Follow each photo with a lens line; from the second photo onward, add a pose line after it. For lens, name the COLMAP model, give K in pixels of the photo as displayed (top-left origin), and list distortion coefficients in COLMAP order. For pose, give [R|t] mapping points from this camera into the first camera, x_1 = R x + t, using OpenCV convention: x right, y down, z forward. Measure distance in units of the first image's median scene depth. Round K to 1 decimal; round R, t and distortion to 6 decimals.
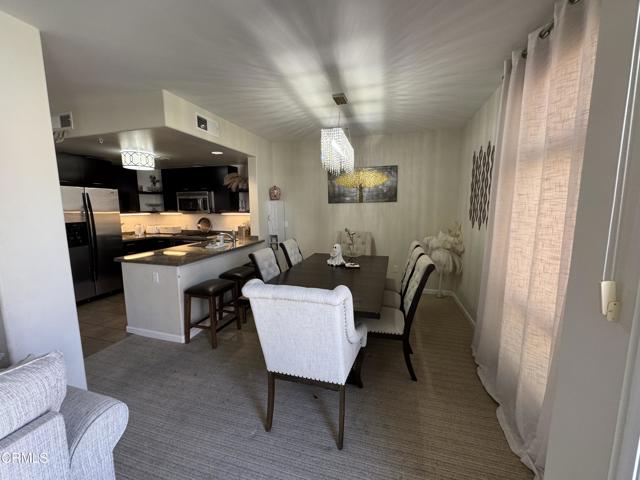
lens RADIAL K [[255.5, 0, 323.1], [0, 255.5, 241.5], [0, 0, 1]] dist [-0.002323, 0.000487]
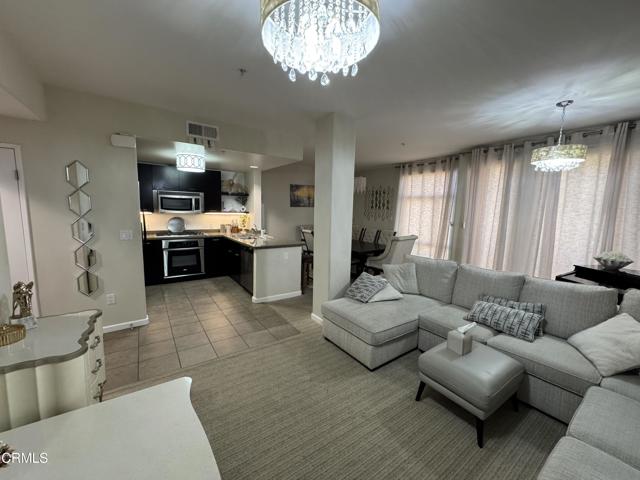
lens RADIAL K [[255.5, 0, 319.3], [0, 255.5, 239.4], [0, 0, 1]] dist [-0.002323, 0.000487]
pose [[0.639527, -0.073479, 0.765249, -0.982138], [0.072757, 0.996739, 0.034902, 0.001351], [-0.765318, 0.033356, 0.642788, -0.075641]]
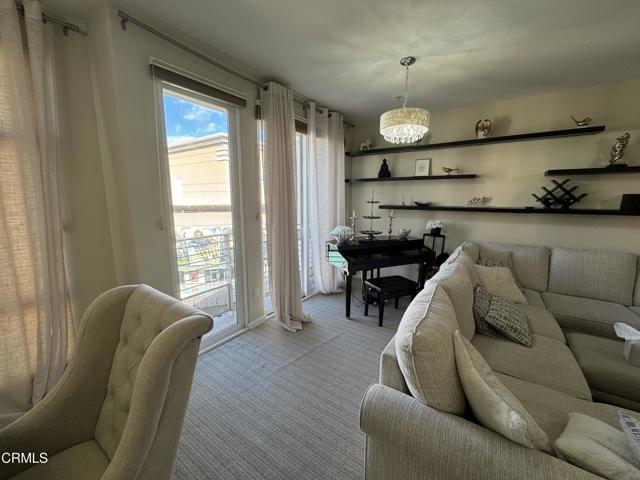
lens RADIAL K [[255.5, 0, 324.2], [0, 255.5, 239.2], [0, 0, 1]] dist [-0.002323, 0.000487]
pose [[-0.946358, -0.046705, 0.319728, -0.229211], [0.045809, 0.960111, 0.275840, -0.054624], [-0.319858, 0.275690, -0.906469, 0.423750]]
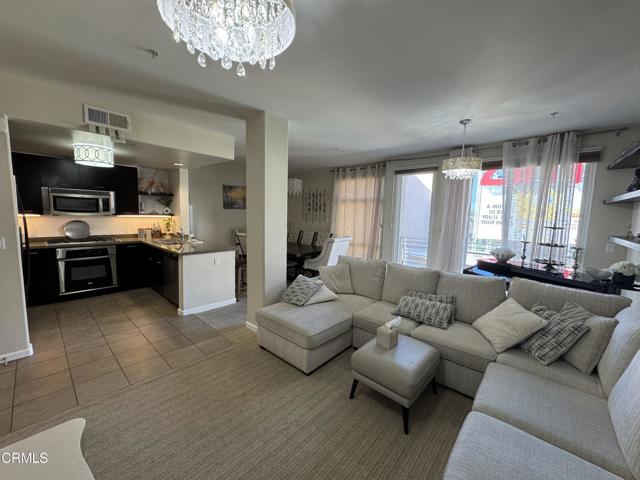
lens RADIAL K [[255.5, 0, 320.4], [0, 255.5, 239.5], [0, 0, 1]] dist [-0.002323, 0.000487]
pose [[0.442797, -0.078011, 0.893222, -0.962236], [0.086745, 0.995262, 0.043920, 0.002445], [-0.892416, 0.058035, 0.447466, -0.081873]]
